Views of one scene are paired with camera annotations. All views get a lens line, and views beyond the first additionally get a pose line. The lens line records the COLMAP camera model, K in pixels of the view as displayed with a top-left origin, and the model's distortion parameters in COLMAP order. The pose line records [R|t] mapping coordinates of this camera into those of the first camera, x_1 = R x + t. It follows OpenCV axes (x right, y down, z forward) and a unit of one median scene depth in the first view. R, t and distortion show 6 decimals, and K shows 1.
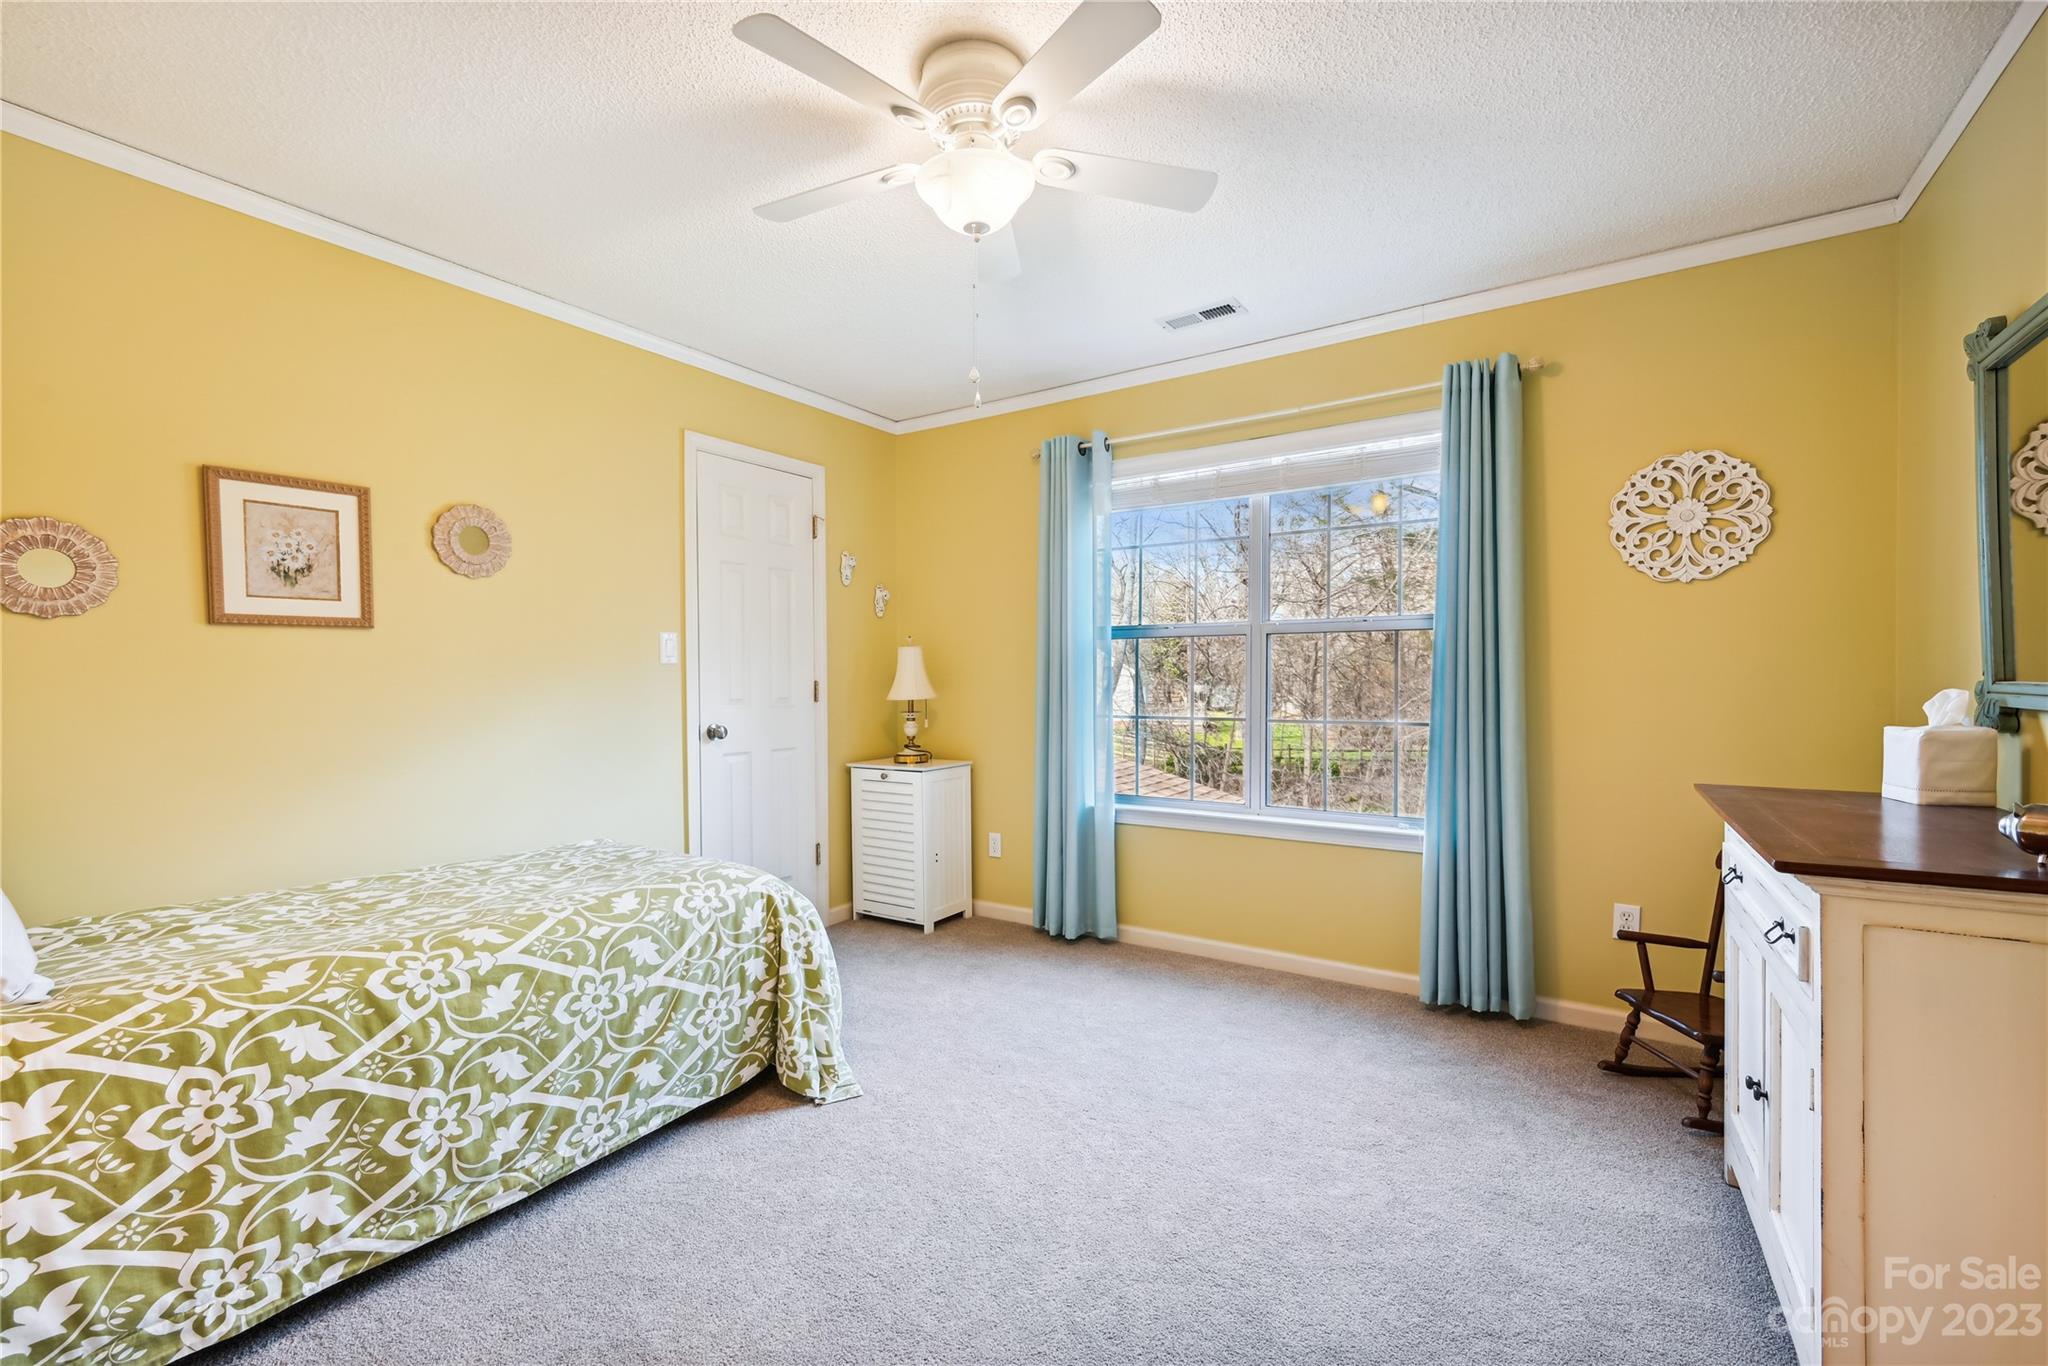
lens RADIAL K [[878.4, 0, 1018.0], [0, 878.4, 687.2], [0, 0, 1]] dist [0.003246, -0.000401]
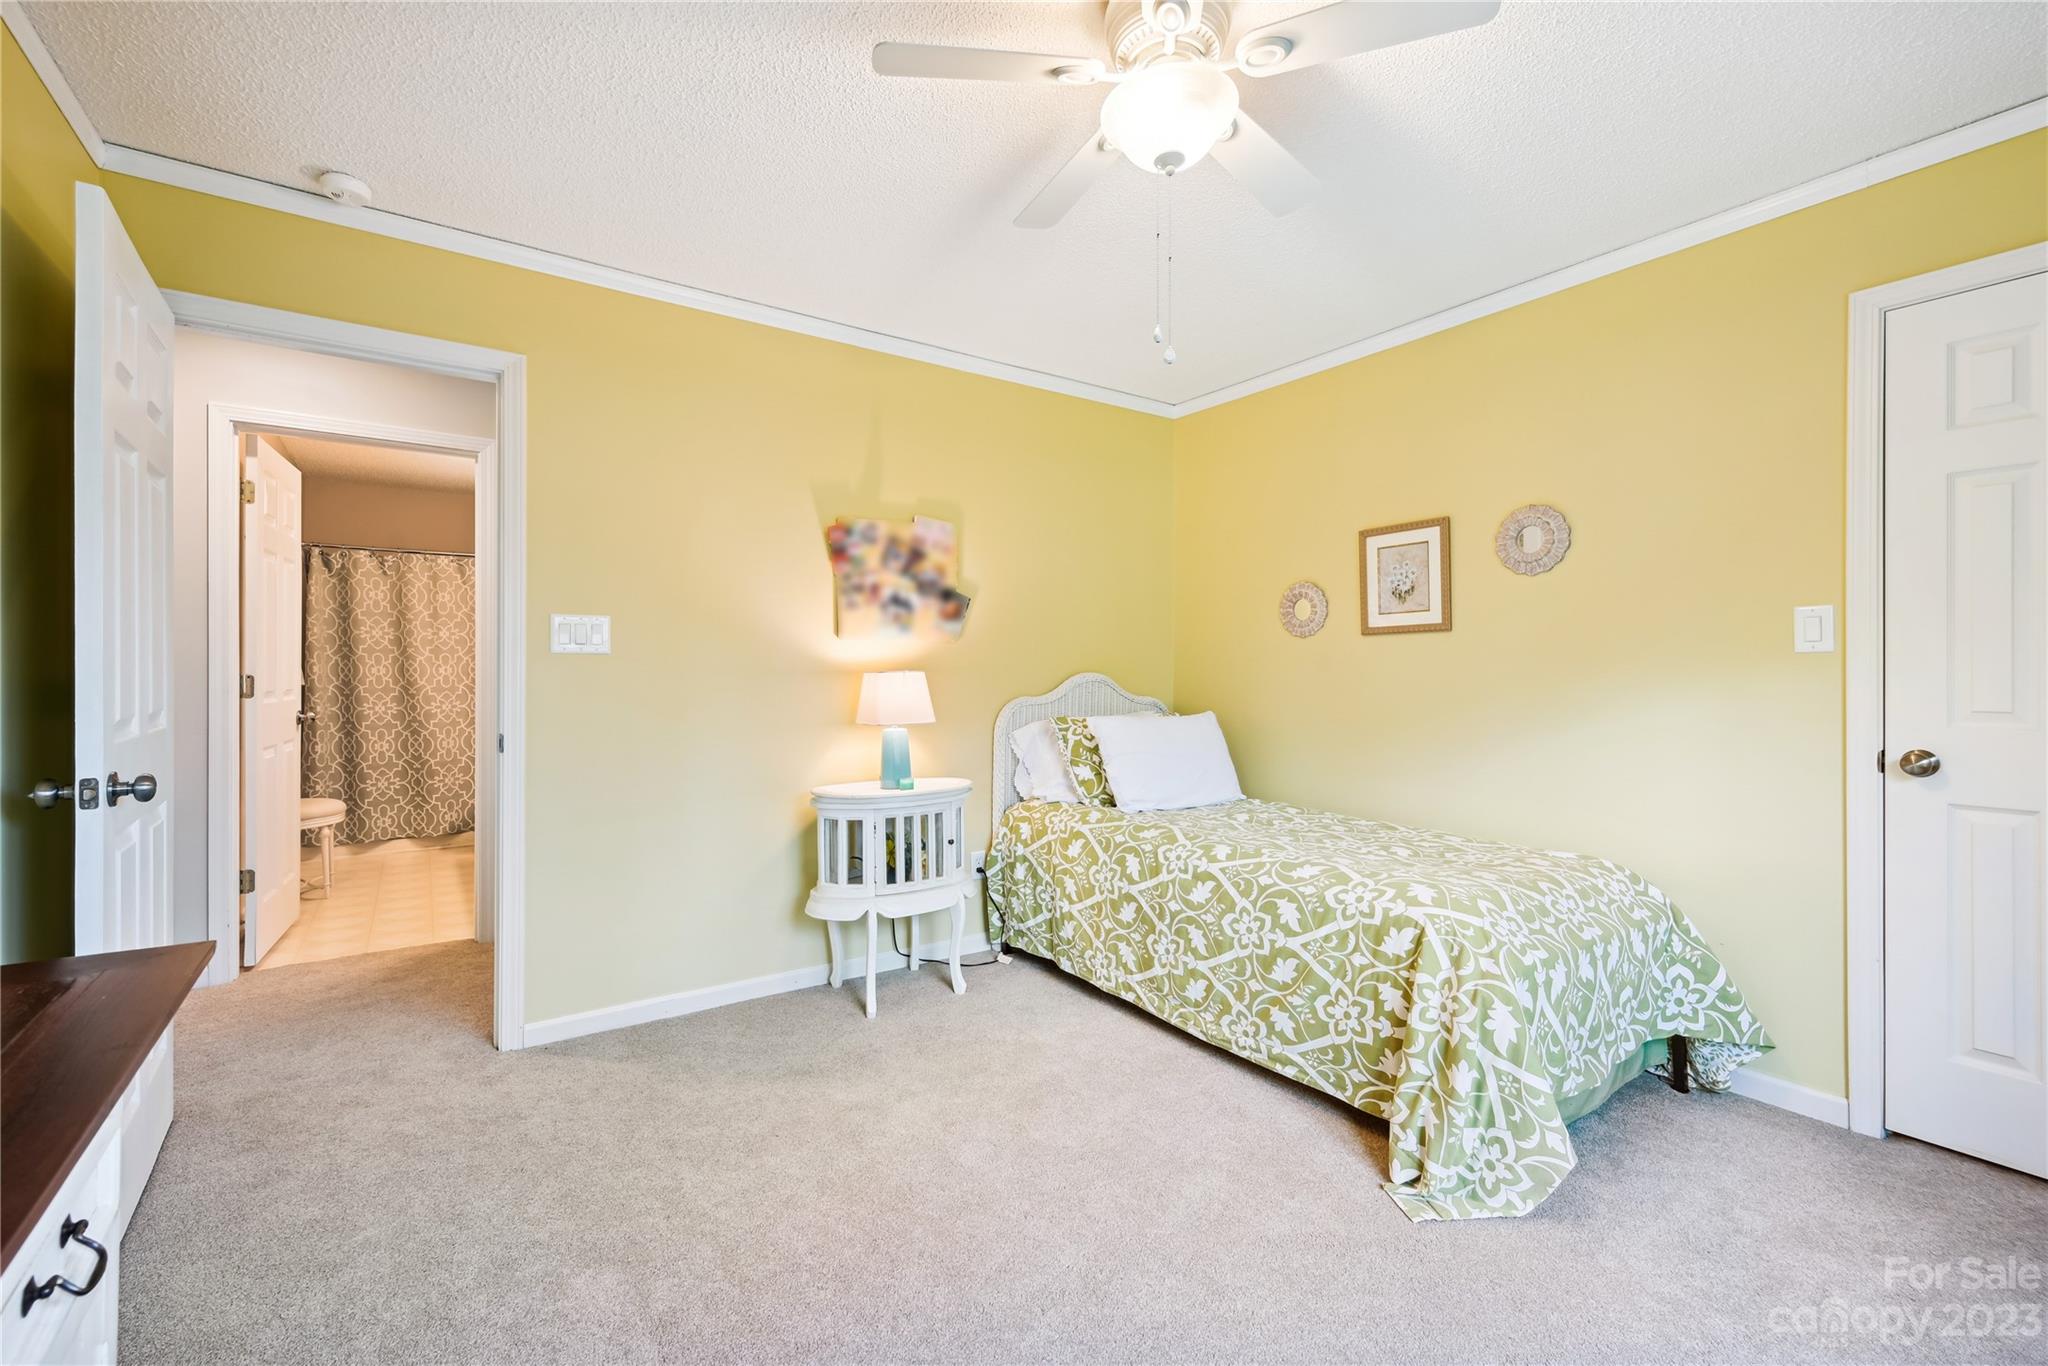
lens RADIAL K [[878.4, 0, 1019.4], [0, 878.4, 670.5], [0, 0, 1]] dist [0.003246, -0.000401]
pose [[-0.383706, 0.001490, -0.923454, 0.778080], [-0.012253, 0.999902, 0.006705, -0.015733], [0.923374, 0.013887, -0.383650, 1.153318]]
